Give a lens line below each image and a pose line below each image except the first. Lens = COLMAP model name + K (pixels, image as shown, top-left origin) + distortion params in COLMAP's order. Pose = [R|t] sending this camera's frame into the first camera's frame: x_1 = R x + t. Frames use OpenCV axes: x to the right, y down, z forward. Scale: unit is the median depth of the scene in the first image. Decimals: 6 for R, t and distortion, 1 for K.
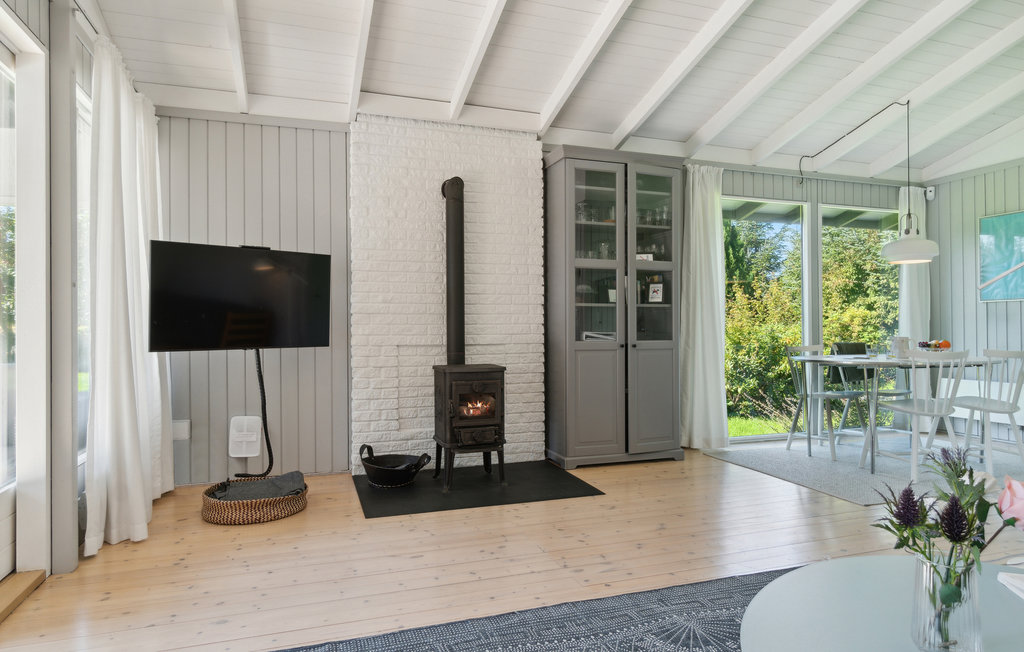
lens RADIAL K [[606.4, 0, 474.8], [0, 606.4, 323.3], [0, 0, 1]] dist [-0.001918, -0.001975]
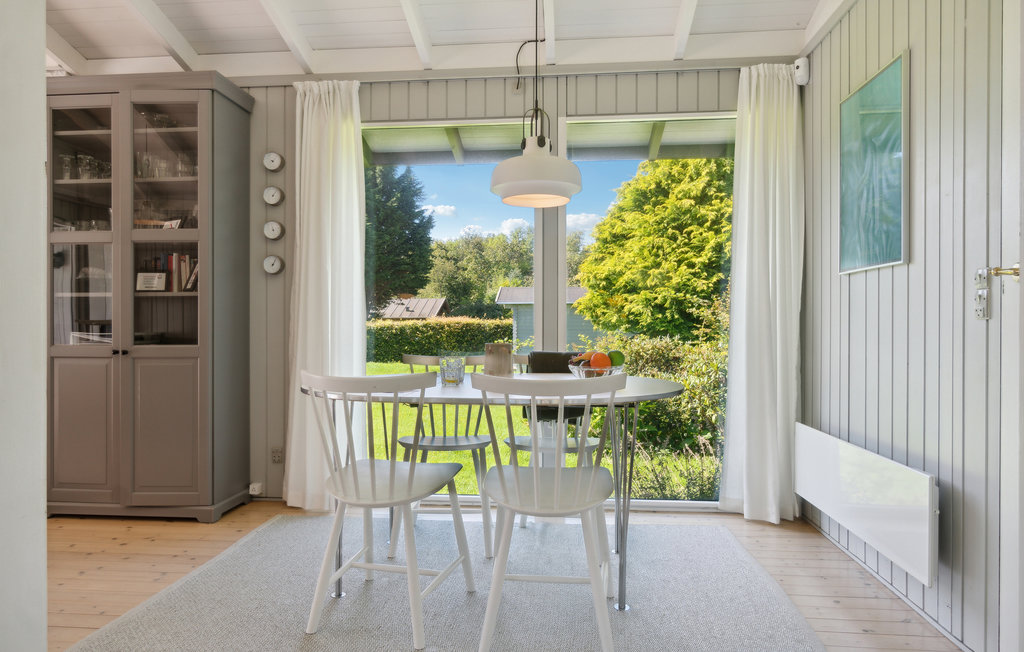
lens RADIAL K [[620.6, 0, 488.1], [0, 620.6, 325.6], [0, 0, 1]] dist [-0.003696, -0.001197]
pose [[0.917850, -0.000254, -0.396928, 0.882907], [0.004092, 0.999953, 0.008822, 0.001842], [0.396907, -0.009721, 0.917807, 0.485373]]
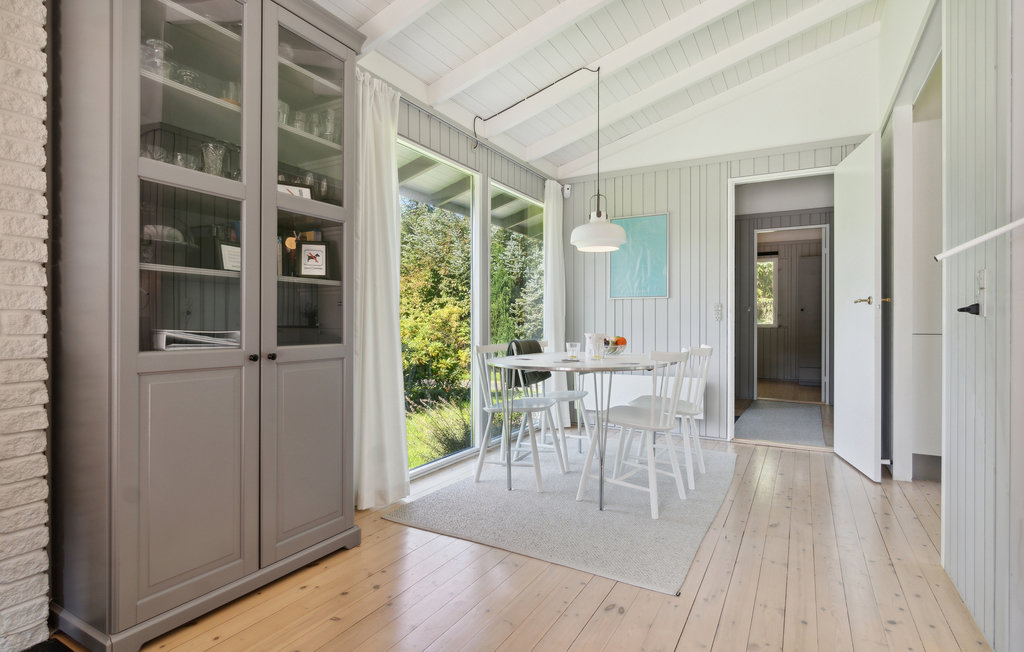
lens RADIAL K [[533.7, 0, 526.1], [0, 533.7, 322.5], [0, 0, 1]] dist [-0.008810, 0.000385]
pose [[0.707598, 0.004015, 0.706604, 0.088521], [-0.008496, 0.999960, 0.002826, 0.004939], [-0.706565, -0.008003, 0.707603, 0.507892]]
